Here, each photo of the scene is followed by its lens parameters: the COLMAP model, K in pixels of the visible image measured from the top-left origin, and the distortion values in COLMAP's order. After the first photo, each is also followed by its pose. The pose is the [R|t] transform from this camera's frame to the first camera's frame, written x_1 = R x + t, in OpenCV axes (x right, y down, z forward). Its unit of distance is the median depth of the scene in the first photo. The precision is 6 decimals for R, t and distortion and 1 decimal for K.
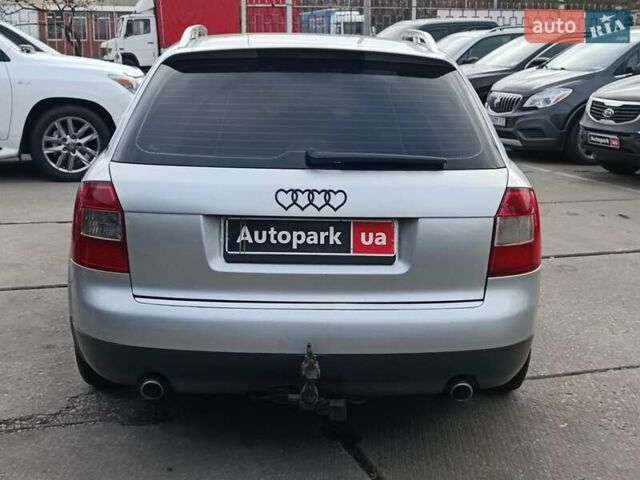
lens RADIAL K [[980.3, 0, 322.0], [0, 980.3, 238.5], [0, 0, 1]] dist [0.033003, 0.000000]
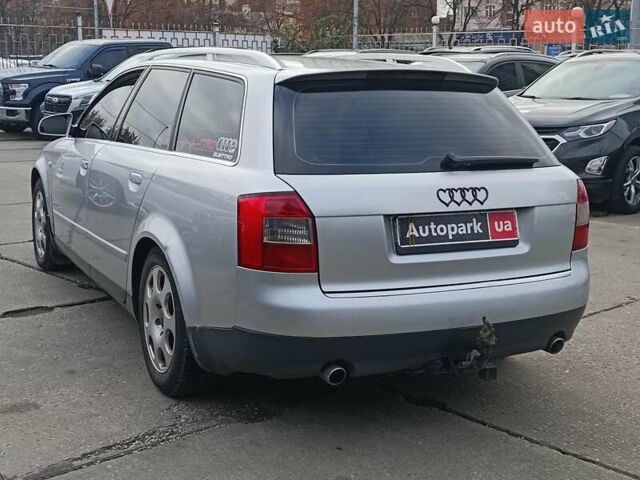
lens RADIAL K [[980.3, 0, 319.8], [0, 980.3, 236.7], [0, 0, 1]] dist [0.033003, 0.000000]
pose [[0.905629, -0.074403, 0.417493, -0.658459], [0.083070, 0.996540, -0.002597, -0.002349], [-0.415855, 0.037033, 0.908676, -0.004520]]
